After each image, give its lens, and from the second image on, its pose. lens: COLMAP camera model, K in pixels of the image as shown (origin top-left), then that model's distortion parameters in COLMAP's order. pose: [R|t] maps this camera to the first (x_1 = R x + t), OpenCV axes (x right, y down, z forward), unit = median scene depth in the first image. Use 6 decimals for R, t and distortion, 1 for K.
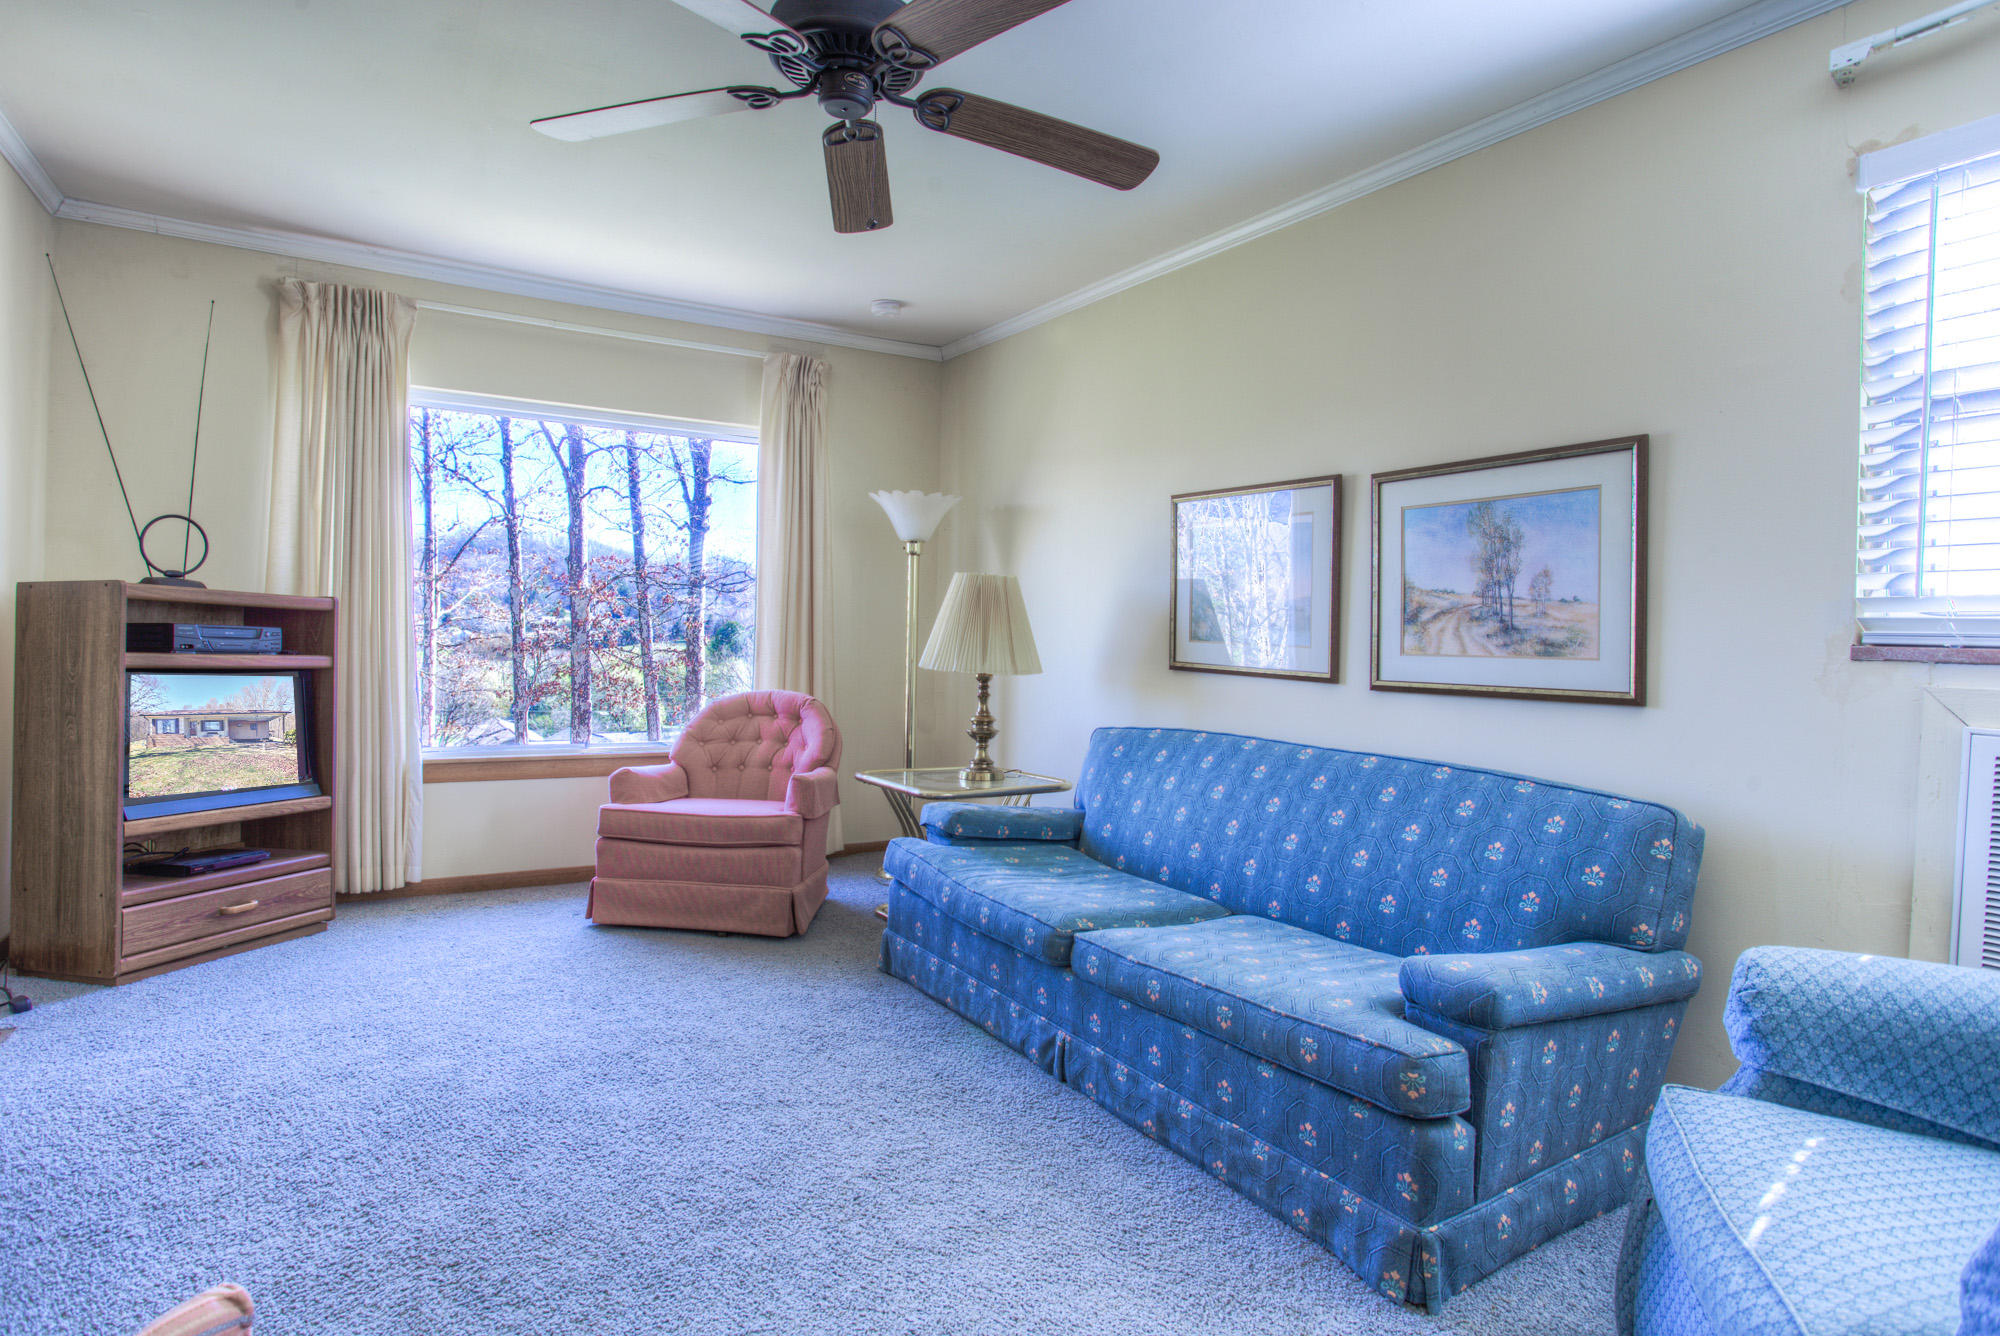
lens RADIAL K [[1076.7, 0, 1006.2], [0, 1076.7, 639.6], [0, 0, 1]] dist [-0.054000, 0.038783]
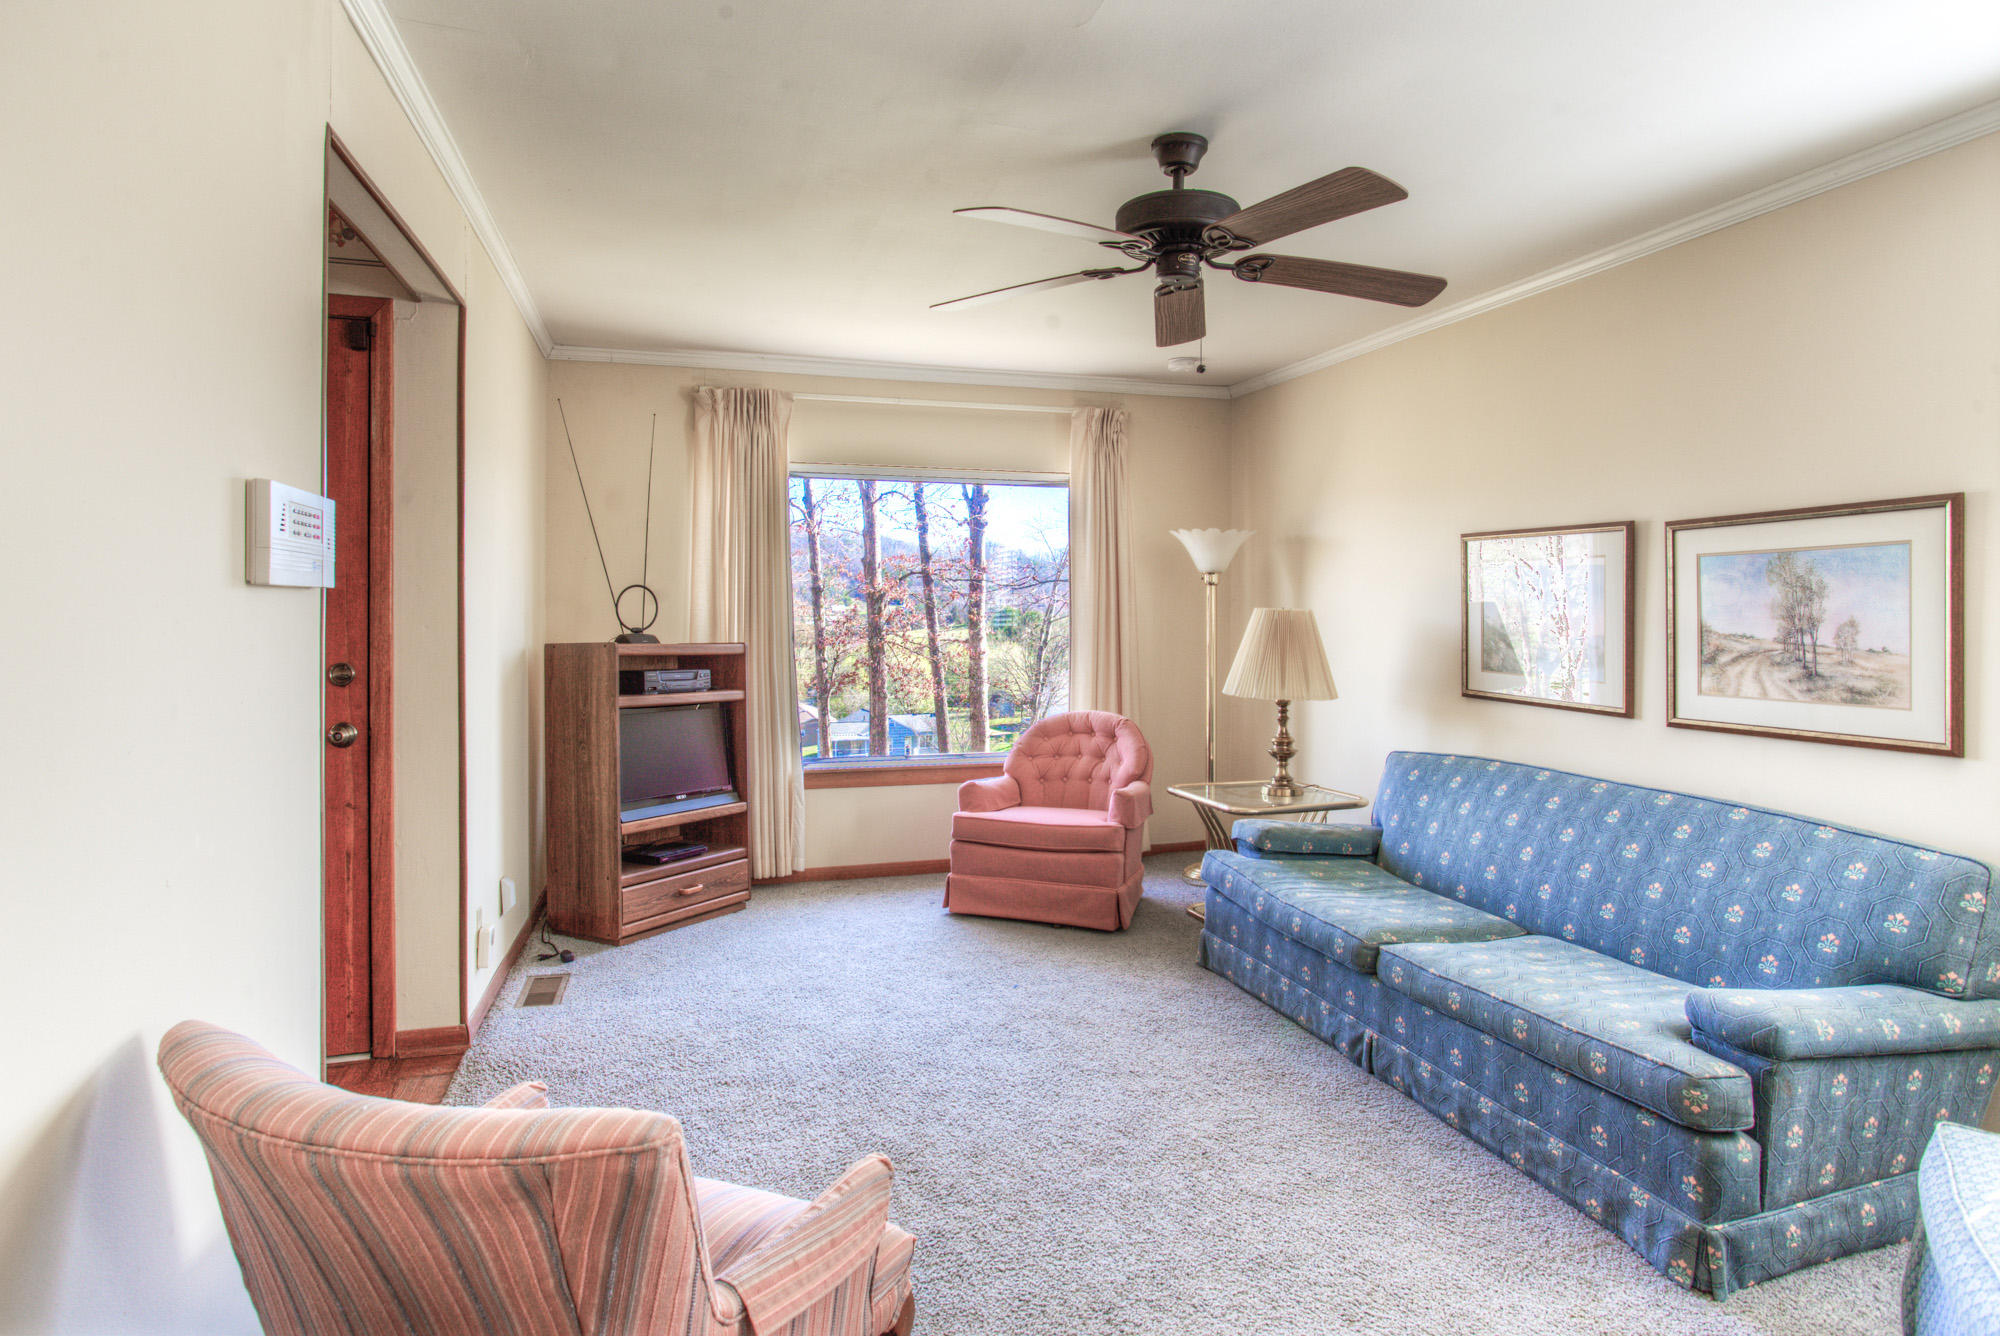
lens RADIAL K [[1067.6, 0, 1004.7], [0, 1067.6, 635.5], [0, 0, 1]] dist [-0.036138, 0.024707]
pose [[0.967897, -0.018638, -0.250654, -0.032966], [0.021678, 0.999721, 0.009373, -0.076113], [0.250410, -0.014506, 0.968031, -0.193515]]
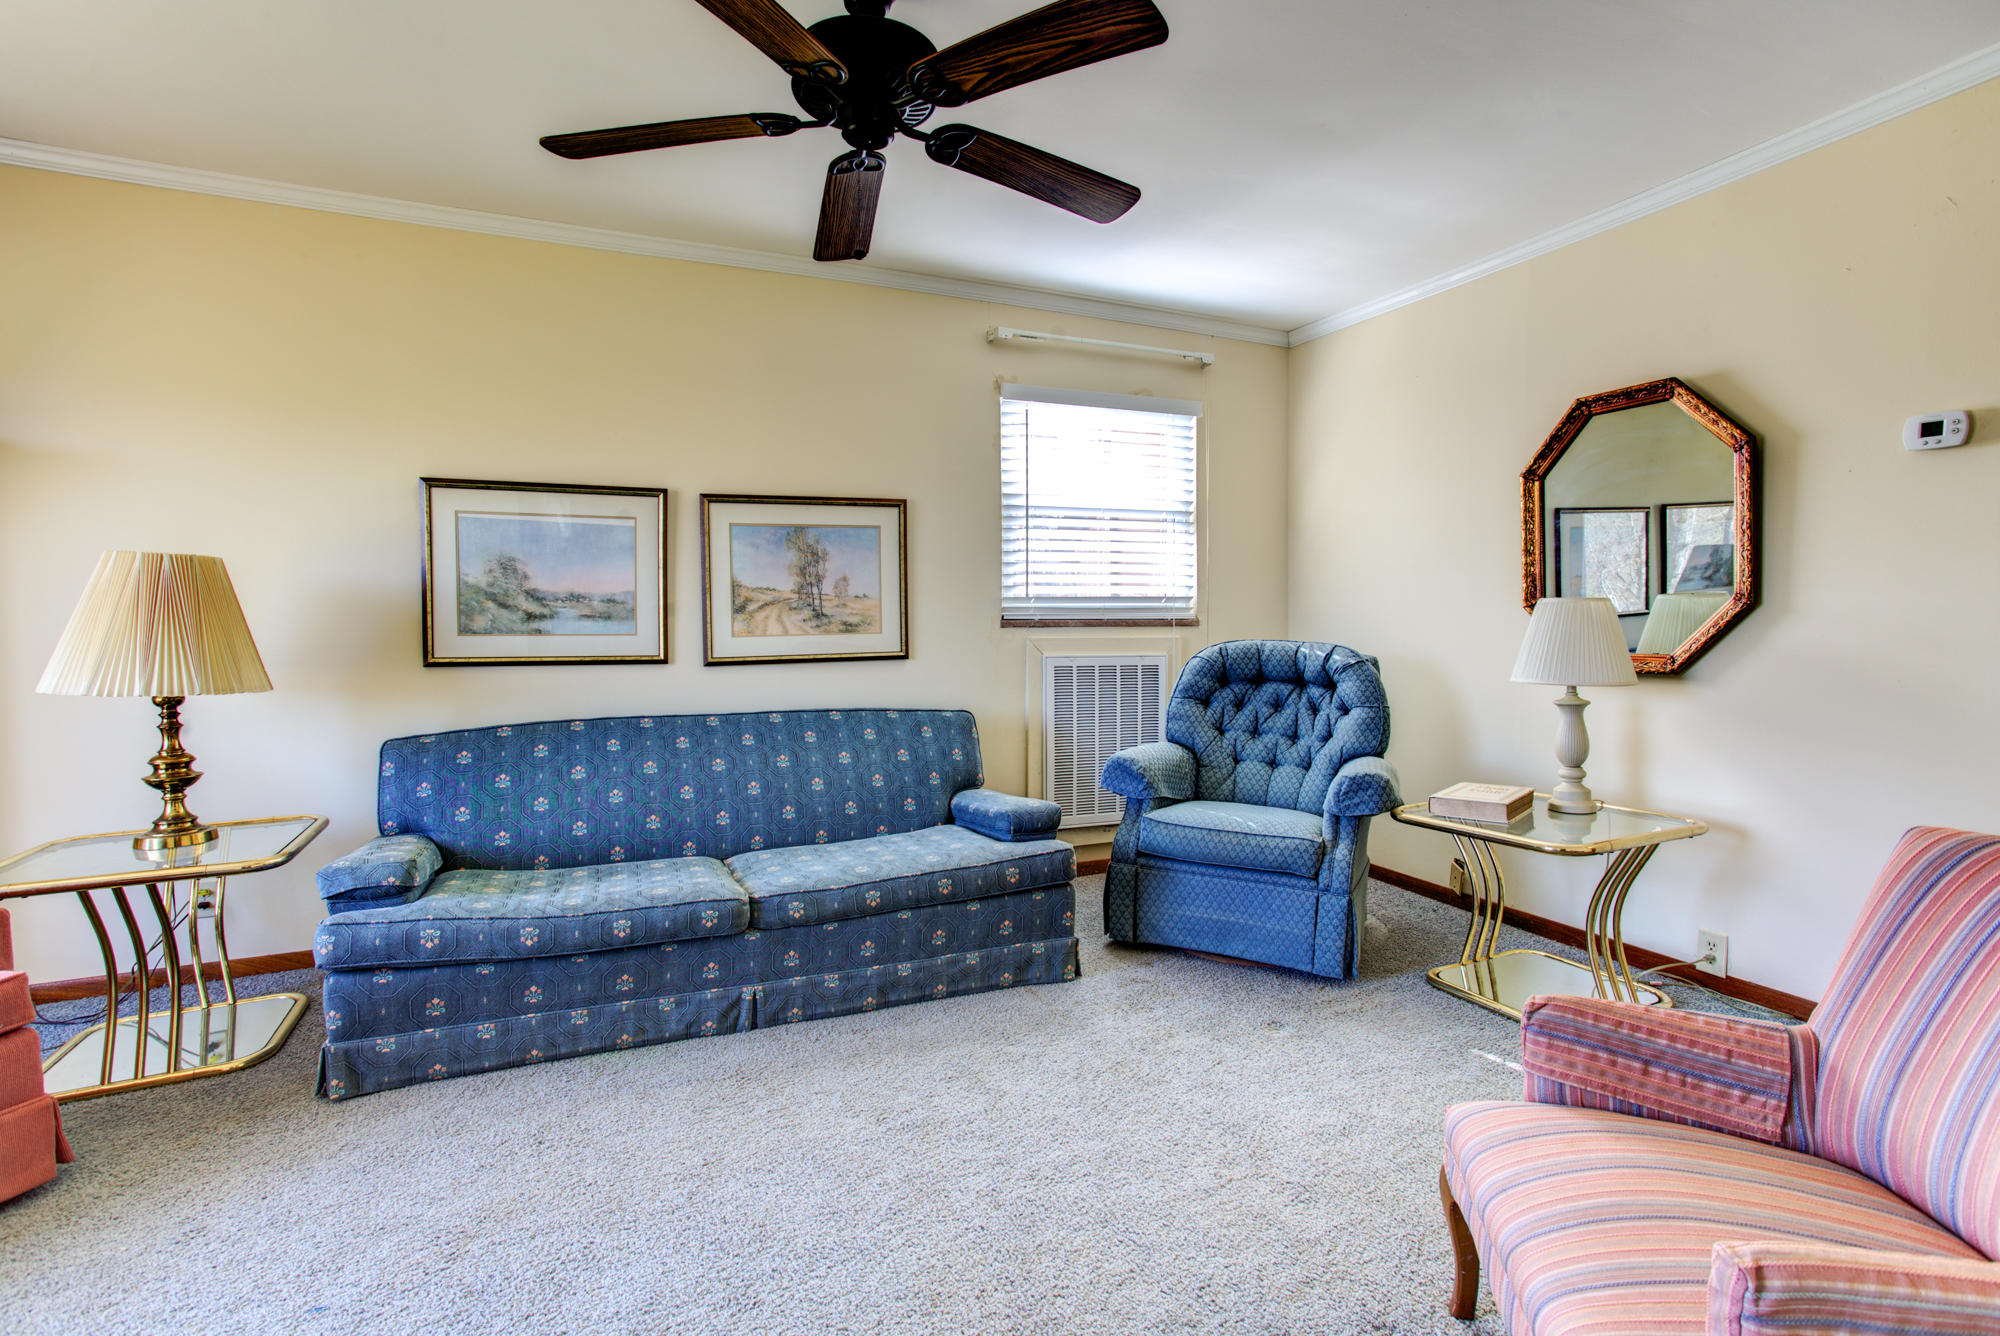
lens RADIAL K [[987.5, 0, 972.0], [0, 987.5, 662.6], [0, 0, 1]] dist [-0.058964, 0.043129]
pose [[0.157592, -0.073117, 0.984794, -0.855185], [0.019652, 0.997290, 0.070900, -0.037838], [-0.987309, 0.008180, 0.158602, 0.578096]]
